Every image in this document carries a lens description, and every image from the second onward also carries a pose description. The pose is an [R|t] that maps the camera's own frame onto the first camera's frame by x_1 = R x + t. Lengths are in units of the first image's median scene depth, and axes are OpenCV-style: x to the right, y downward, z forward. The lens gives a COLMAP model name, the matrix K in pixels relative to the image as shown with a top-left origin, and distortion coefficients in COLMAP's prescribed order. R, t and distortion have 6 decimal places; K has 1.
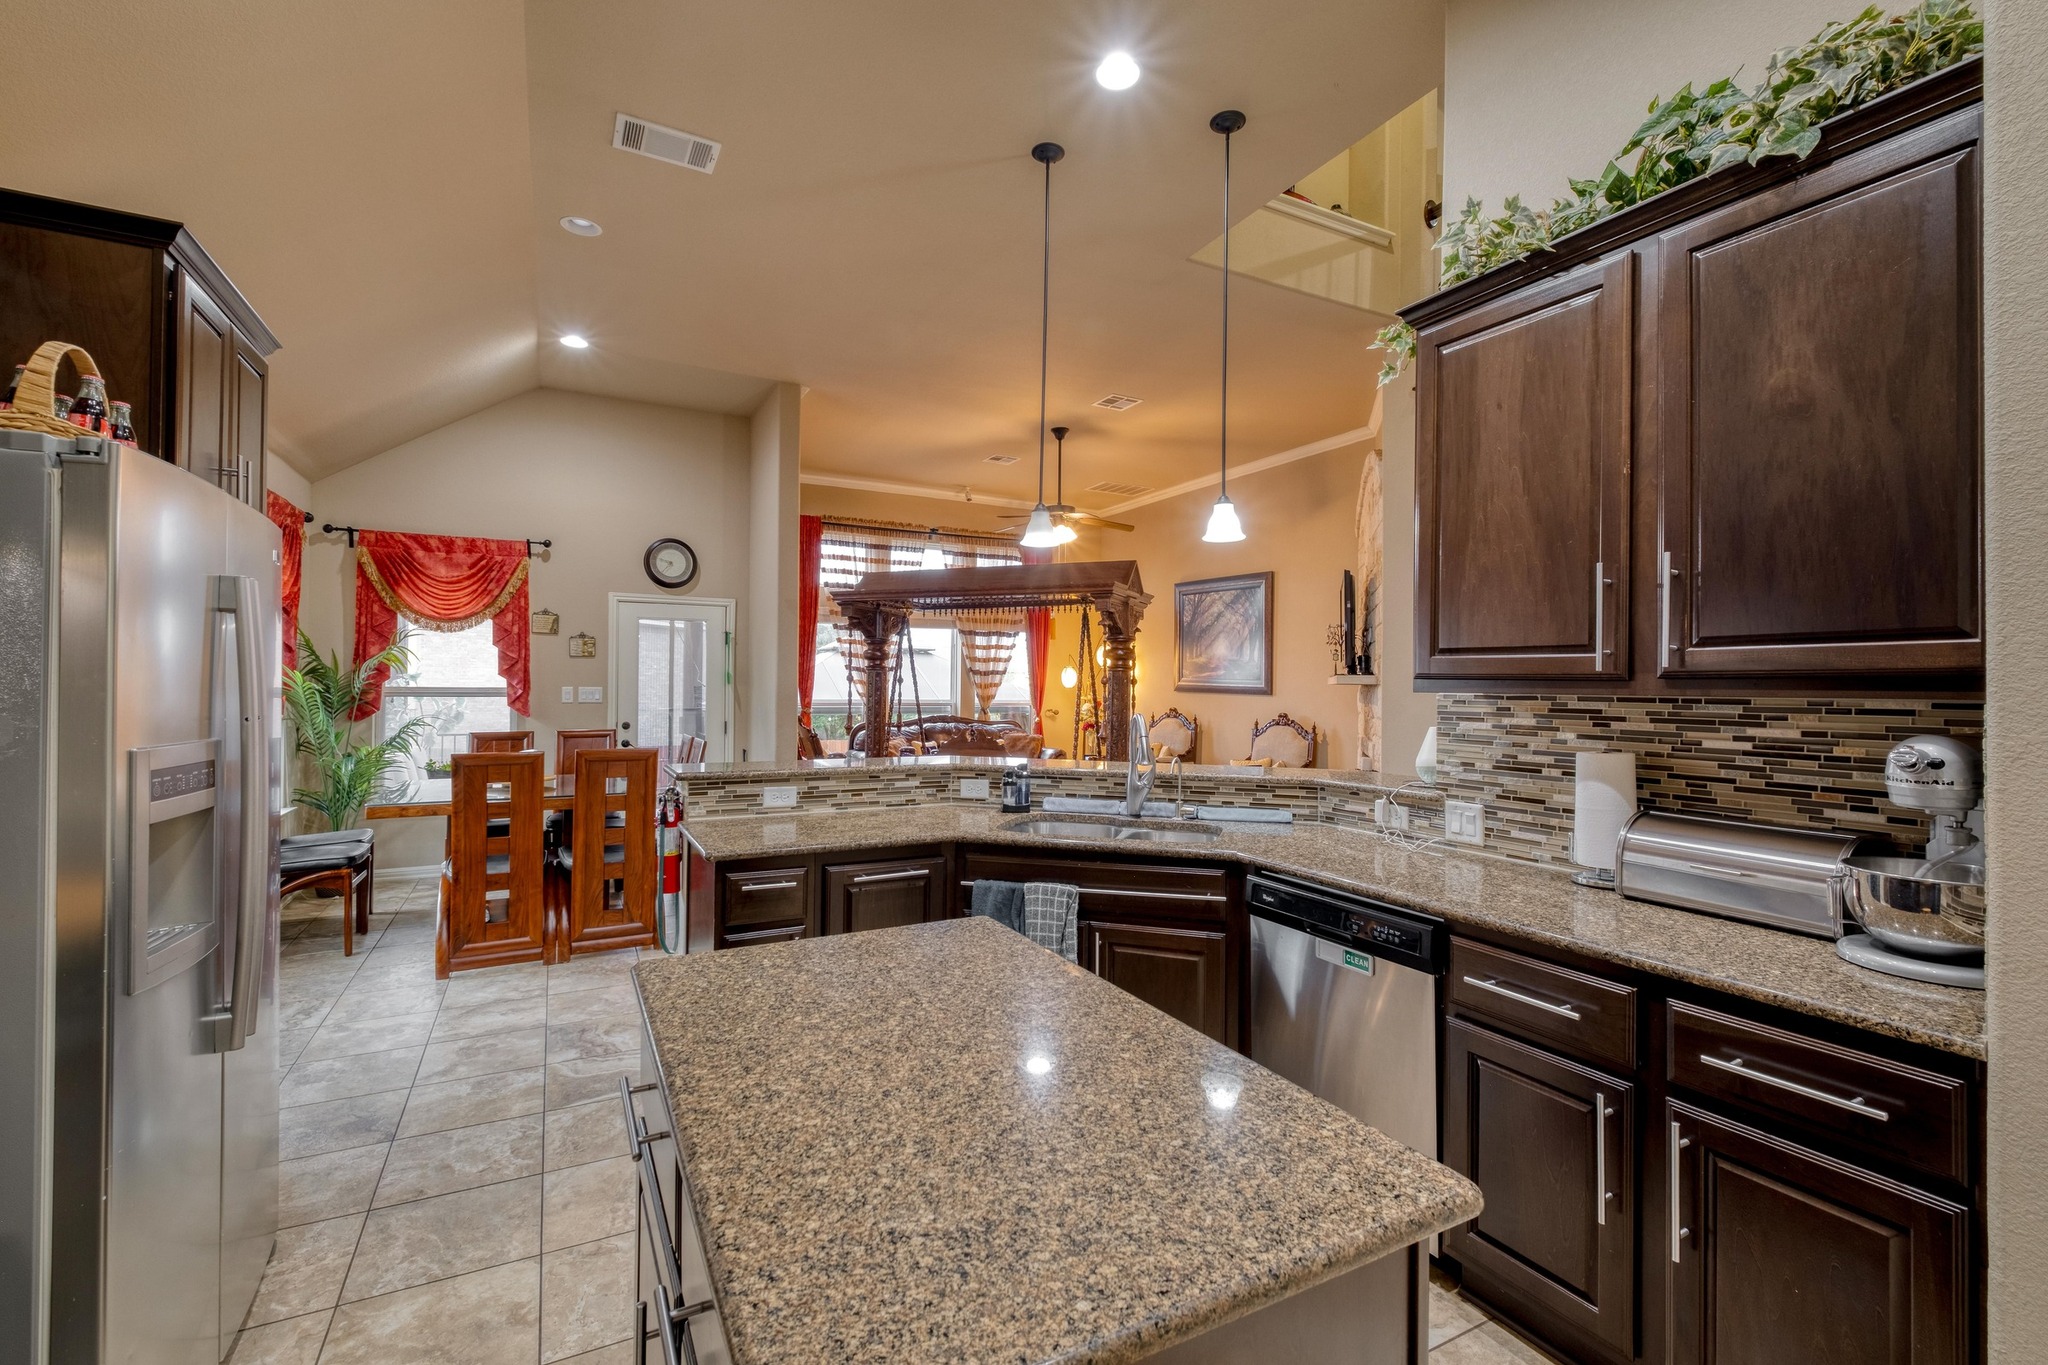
lens RADIAL K [[890.3, 0, 1016.0], [0, 890.3, 685.3], [0, 0, 1]] dist [-0.003712, -0.000177]
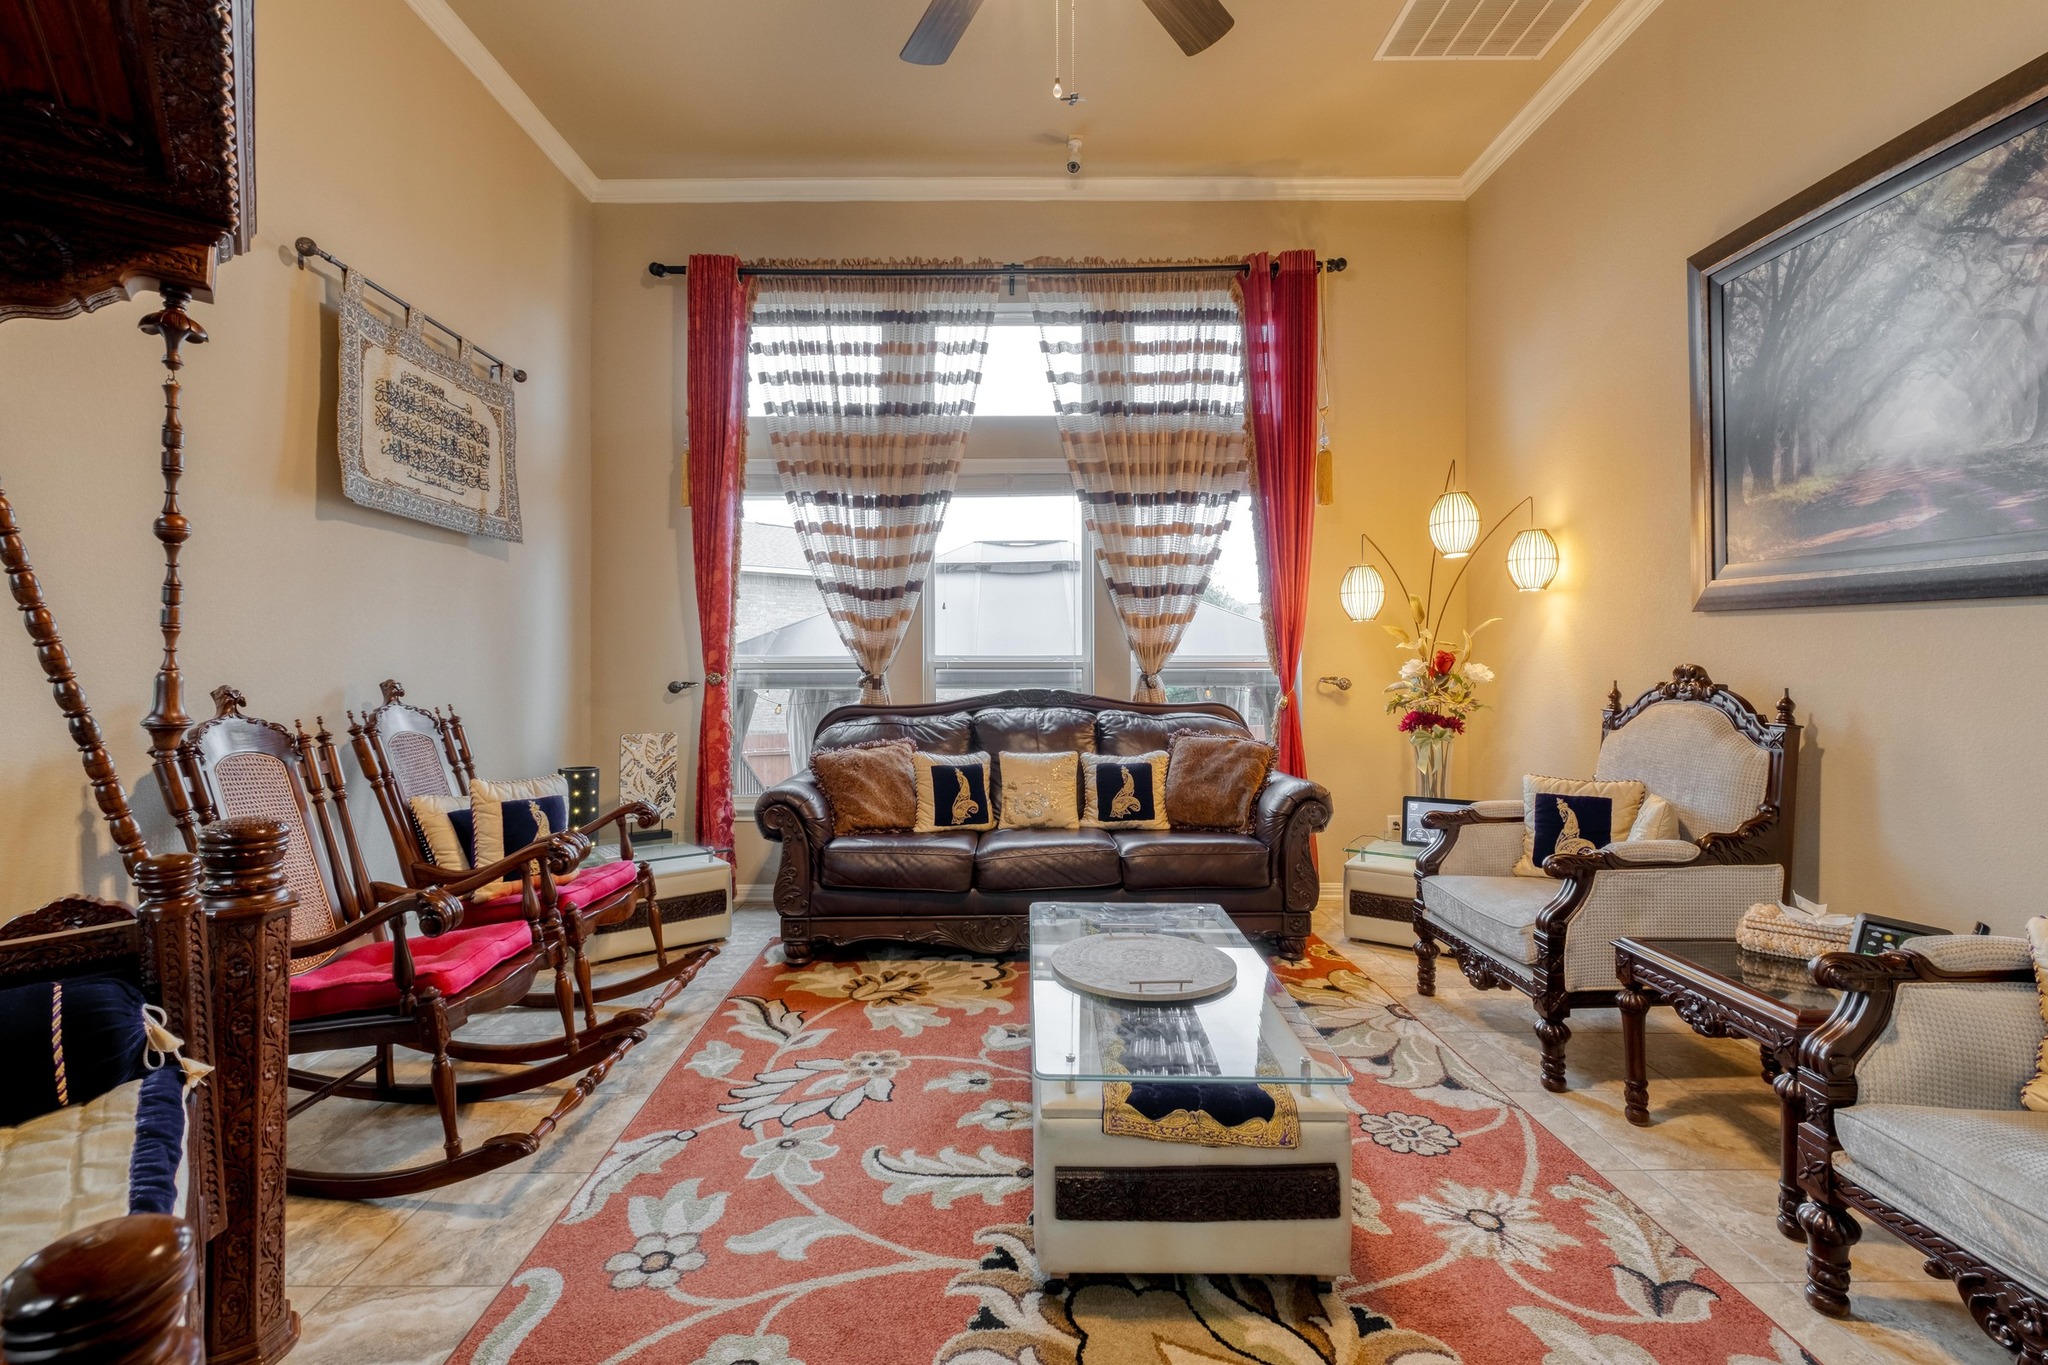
lens RADIAL K [[890.3, 0, 1019.3], [0, 890.3, 665.5], [0, 0, 1]] dist [-0.003712, -0.000177]
pose [[0.883195, -0.011308, -0.468869, 0.110402], [0.015146, 0.999876, 0.004415, 0.019092], [0.468761, -0.011001, 0.883257, 0.592370]]
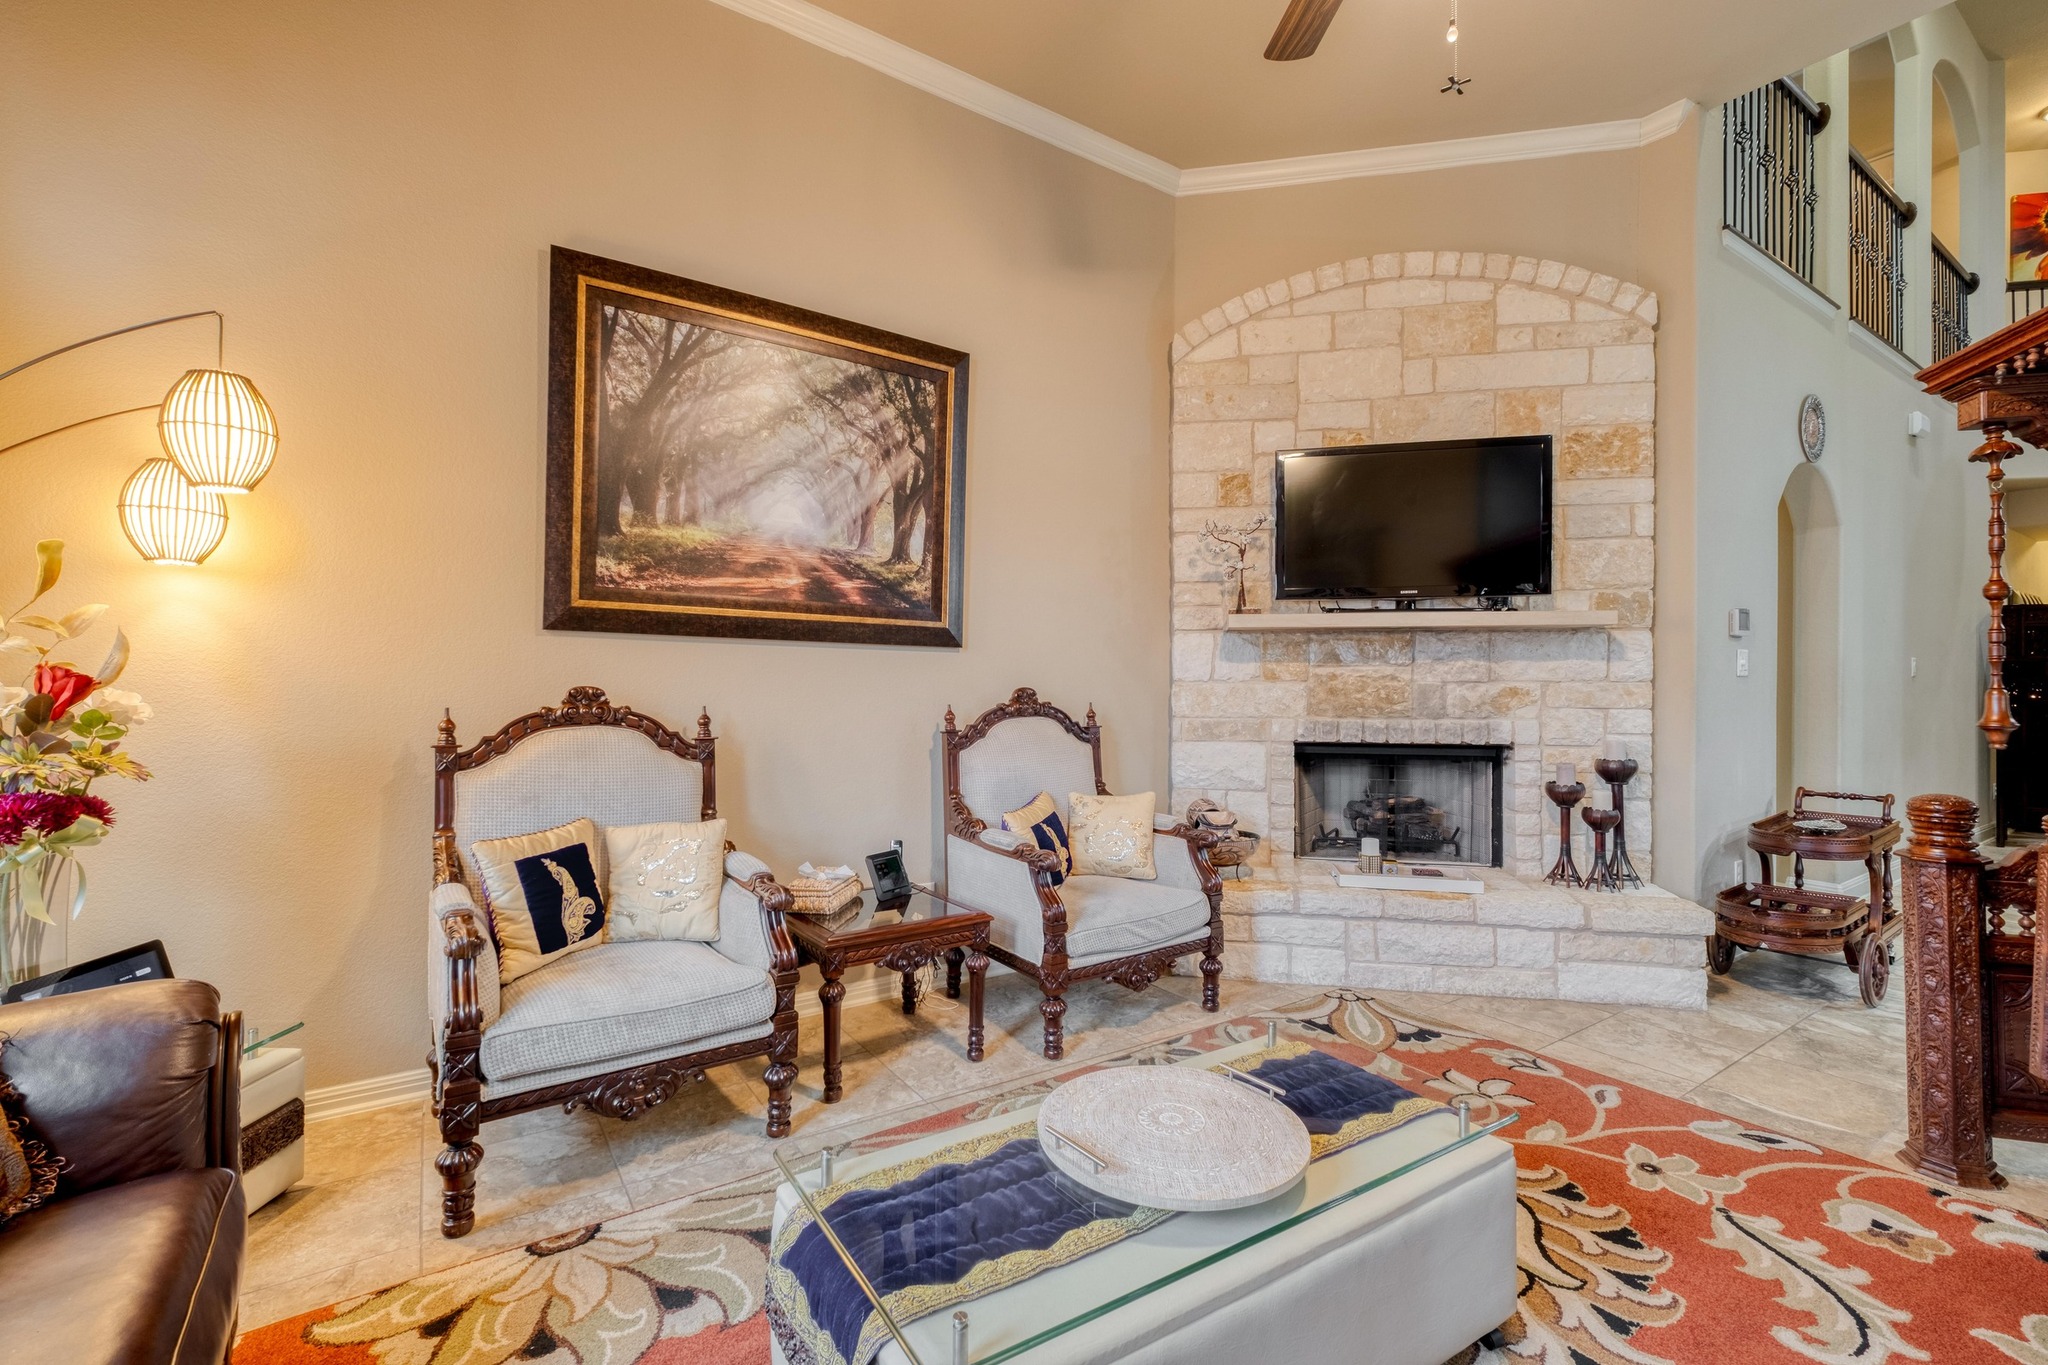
lens RADIAL K [[890.3, 0, 1016.1], [0, 890.3, 676.1], [0, 0, 1]] dist [-0.003712, -0.000177]
pose [[-0.079259, -0.009560, 0.996808, -0.109271], [-0.010204, 0.999909, 0.008778, 0.016450], [-0.996802, -0.009476, -0.079349, 0.832598]]
